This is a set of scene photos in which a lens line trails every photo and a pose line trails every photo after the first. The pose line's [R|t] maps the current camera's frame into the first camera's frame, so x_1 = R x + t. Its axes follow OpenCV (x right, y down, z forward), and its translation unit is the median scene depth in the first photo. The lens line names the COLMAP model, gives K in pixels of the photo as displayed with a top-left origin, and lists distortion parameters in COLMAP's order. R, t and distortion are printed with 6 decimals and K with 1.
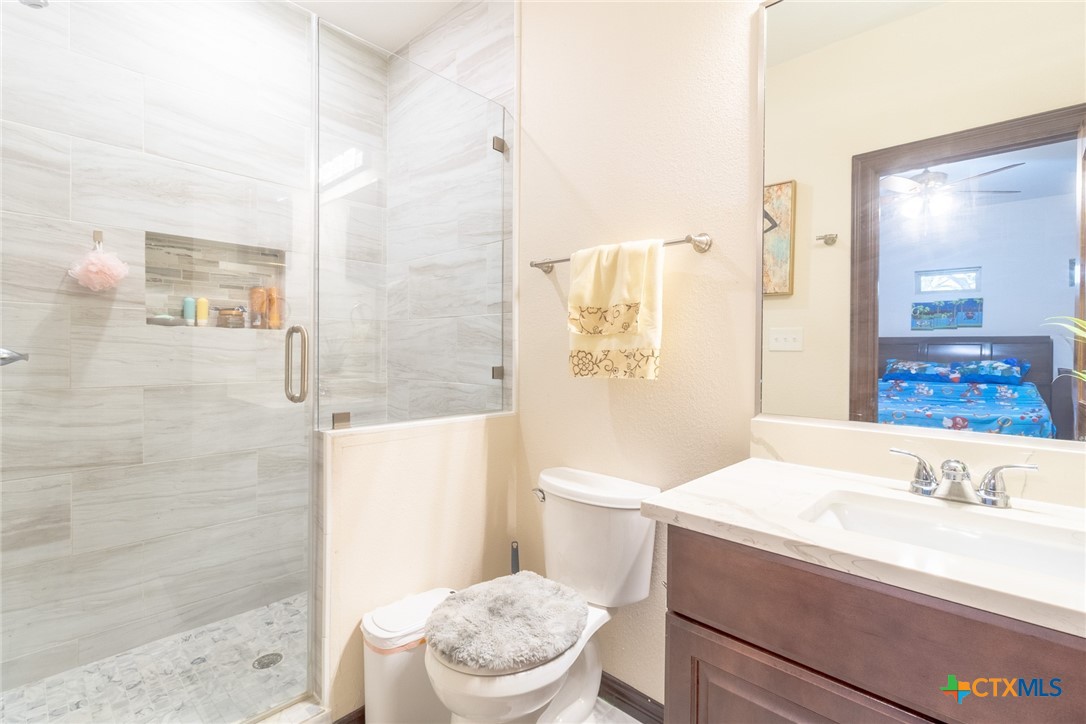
lens RADIAL K [[501.5, 0, 549.1], [0, 501.5, 354.2], [0, 0, 1]] dist [-0.001796, 0.001355]
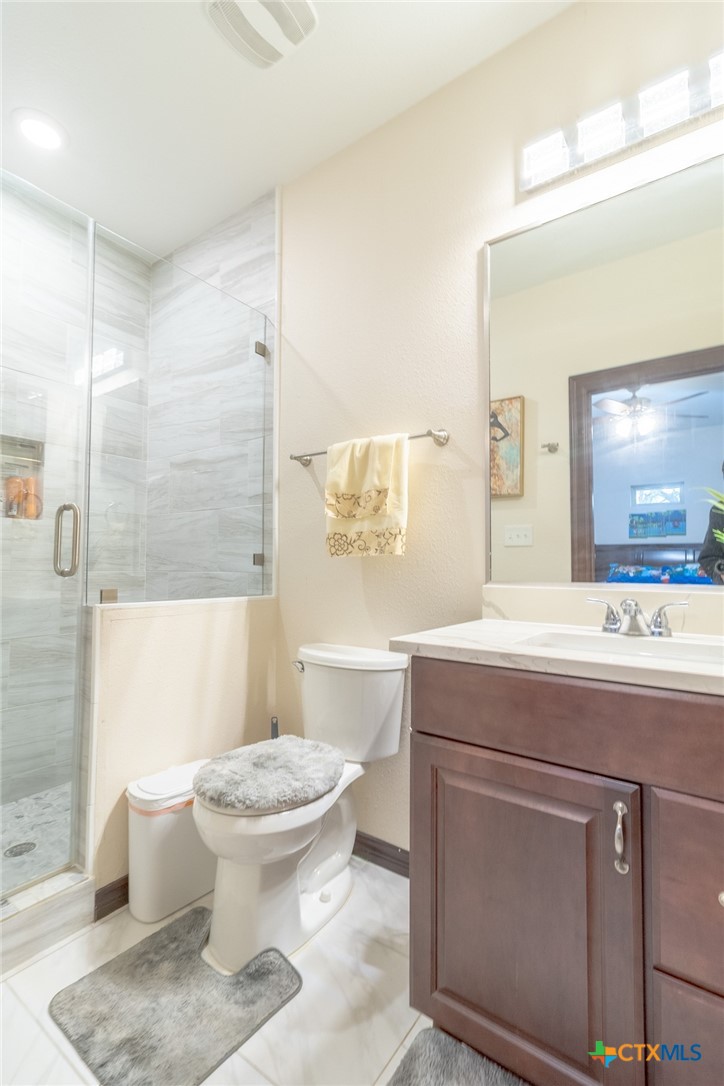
lens RADIAL K [[501.5, 0, 365.8], [0, 501.5, 550.9], [0, 0, 1]] dist [-0.001796, 0.001355]
pose [[0.991834, 0.001525, 0.127524, -0.013882], [0.003731, 0.999153, -0.040969, 0.075690], [-0.127478, 0.041110, 0.990989, -0.104610]]
